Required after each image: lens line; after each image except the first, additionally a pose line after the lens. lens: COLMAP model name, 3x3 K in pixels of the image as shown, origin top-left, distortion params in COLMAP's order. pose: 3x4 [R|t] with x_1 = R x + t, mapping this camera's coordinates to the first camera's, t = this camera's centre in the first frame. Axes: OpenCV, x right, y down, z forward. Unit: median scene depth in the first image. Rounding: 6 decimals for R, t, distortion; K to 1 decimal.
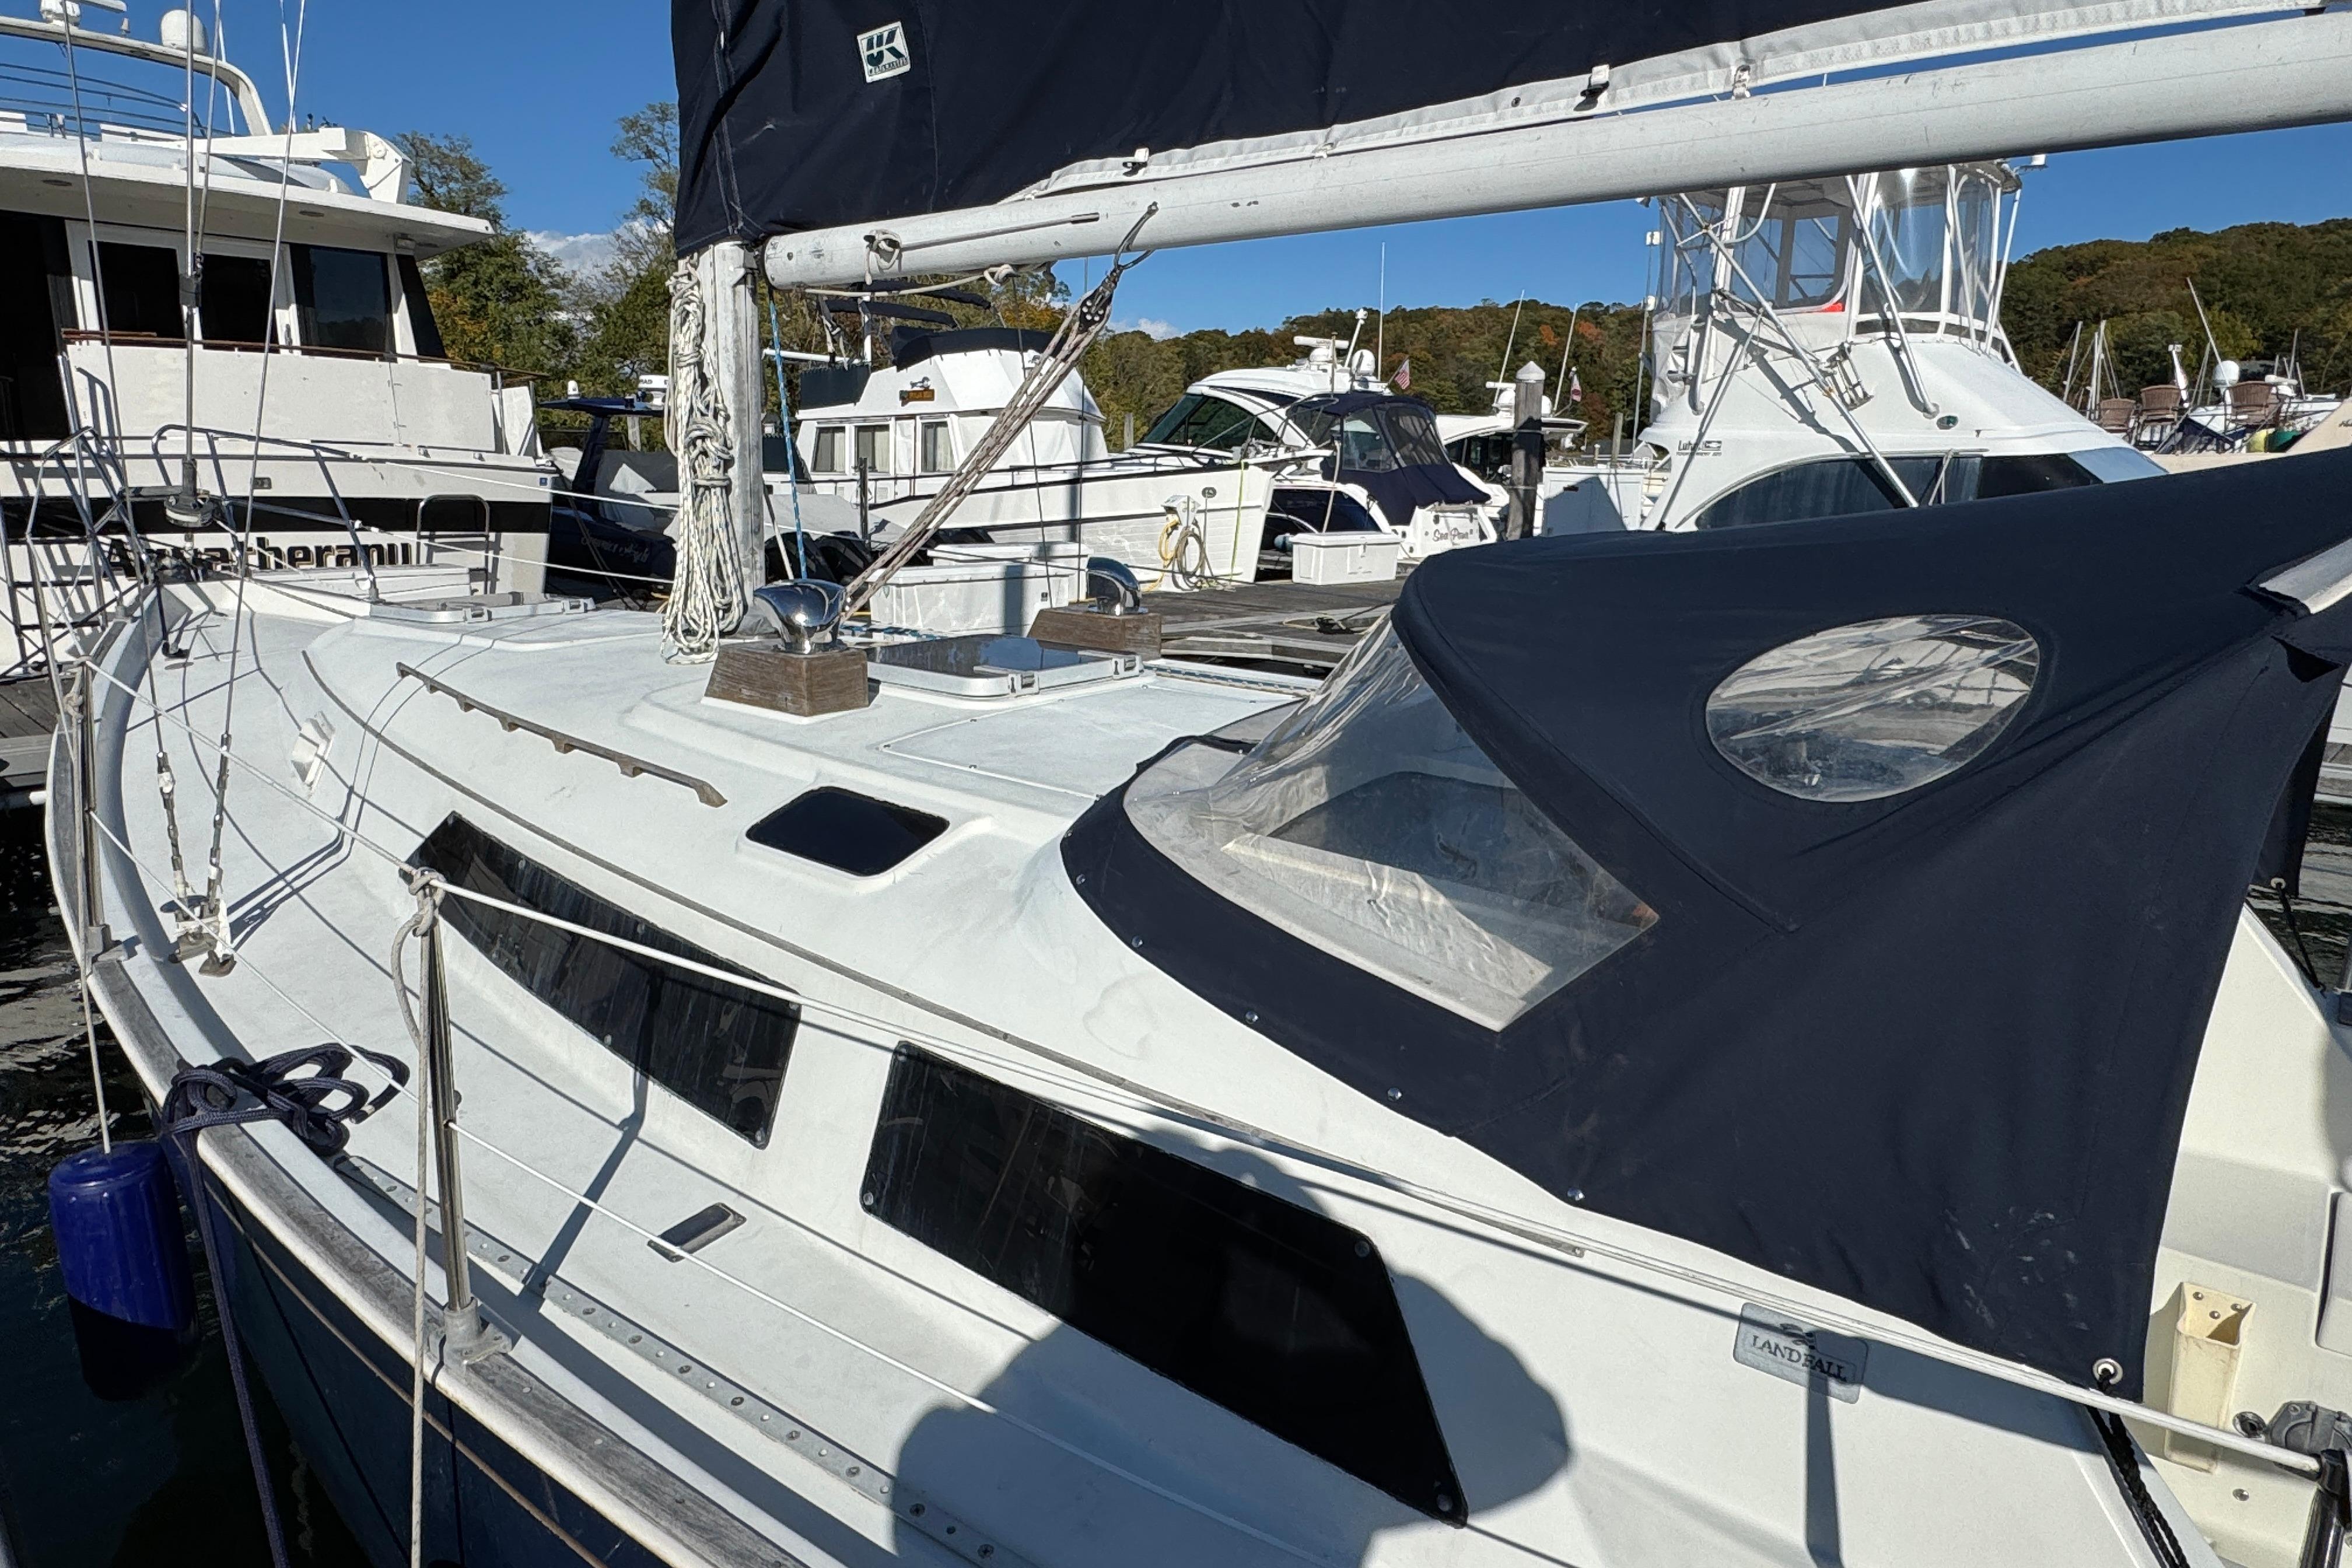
lens RADIAL K [[1410.3, 0, 1176.0], [0, 1410.3, 784.0], [0, 0, 1]] dist [-0.021820, 0.024043]
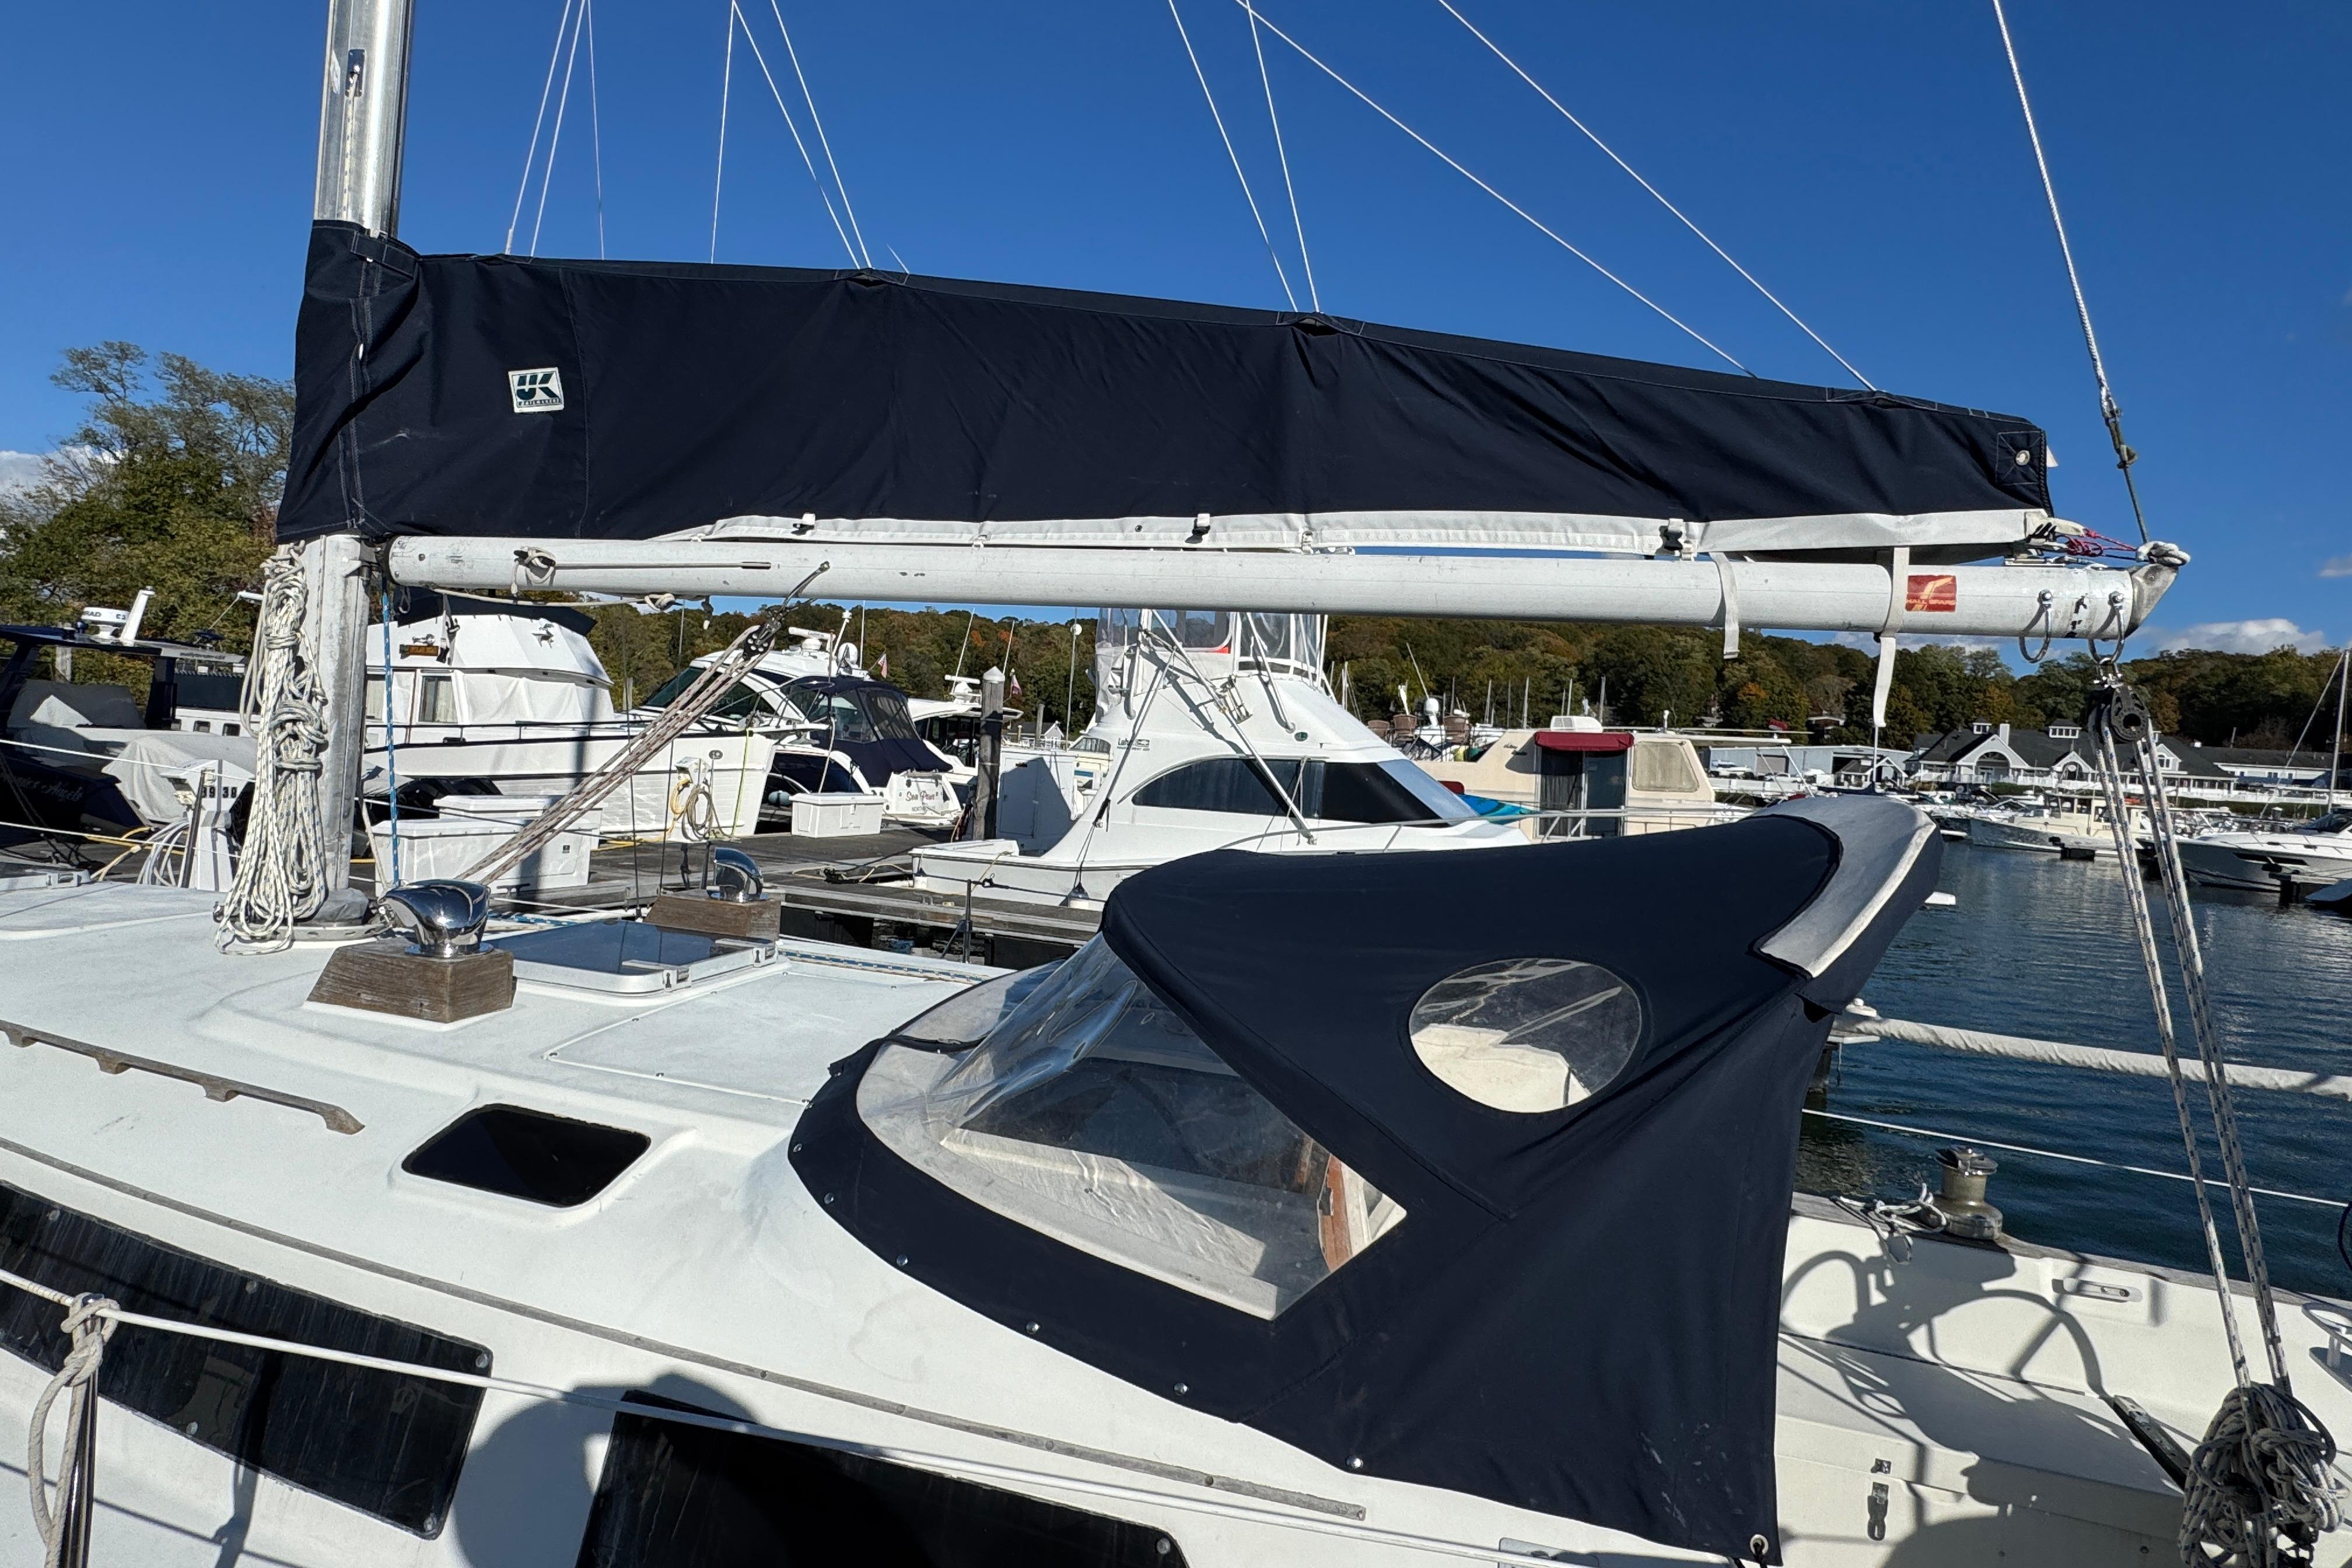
lens RADIAL K [[1166.3, 0, 1176.0], [0, 1166.3, 784.0], [0, 0, 1]] dist [-0.005811, -0.001140]
pose [[0.913014, 0.035873, 0.406349, -0.103331], [0.037894, 0.984360, -0.172043, -0.040767], [-0.406165, 0.172476, 0.897375, 0.033408]]
